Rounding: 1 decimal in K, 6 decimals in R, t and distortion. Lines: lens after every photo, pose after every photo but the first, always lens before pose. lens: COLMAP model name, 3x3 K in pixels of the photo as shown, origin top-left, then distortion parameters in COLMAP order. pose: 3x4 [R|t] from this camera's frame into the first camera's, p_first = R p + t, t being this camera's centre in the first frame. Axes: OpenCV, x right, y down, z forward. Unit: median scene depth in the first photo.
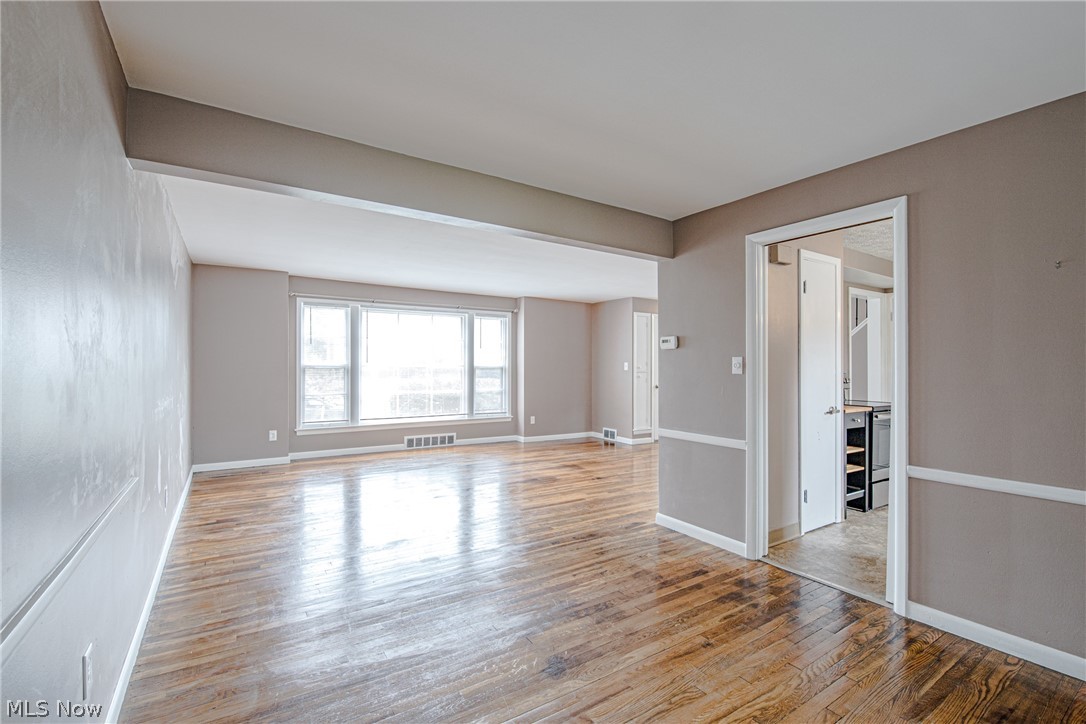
lens RADIAL K [[478.5, 0, 540.3], [0, 478.5, 361.7], [0, 0, 1]] dist [-0.011781, -0.002345]
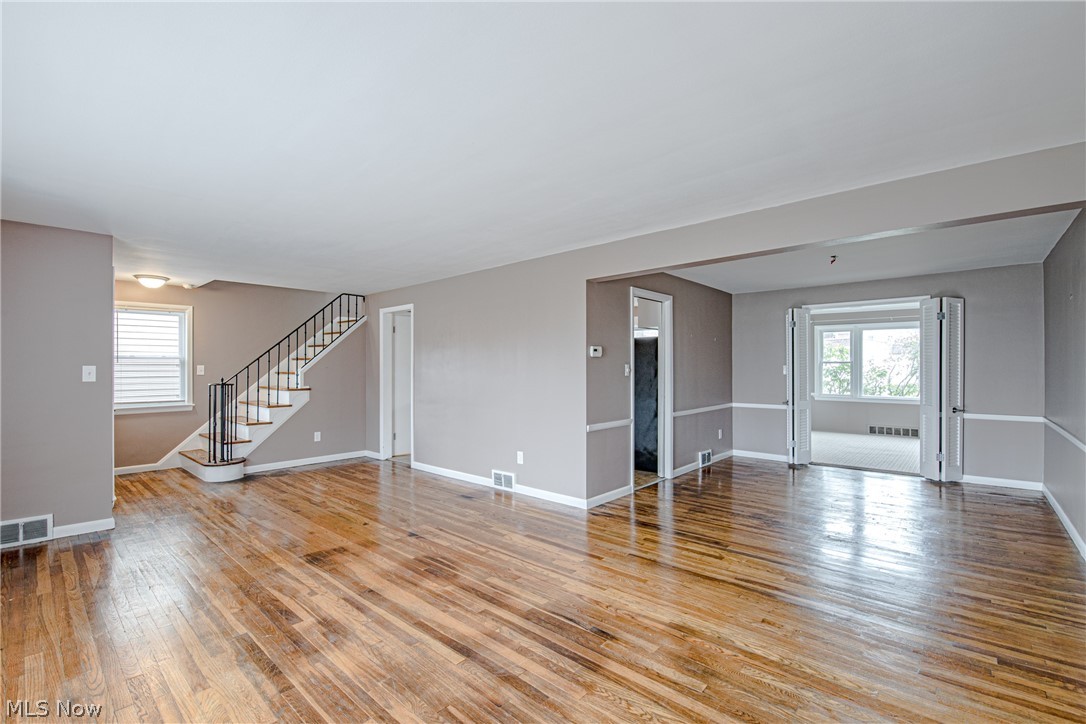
lens RADIAL K [[478.5, 0, 540.0], [0, 478.5, 367.4], [0, 0, 1]] dist [-0.011781, -0.002345]
pose [[-0.256320, -0.004227, 0.966583, -0.883972], [-0.007209, 0.999971, 0.002461, -0.002304], [-0.966565, -0.006338, -0.256343, 1.495794]]
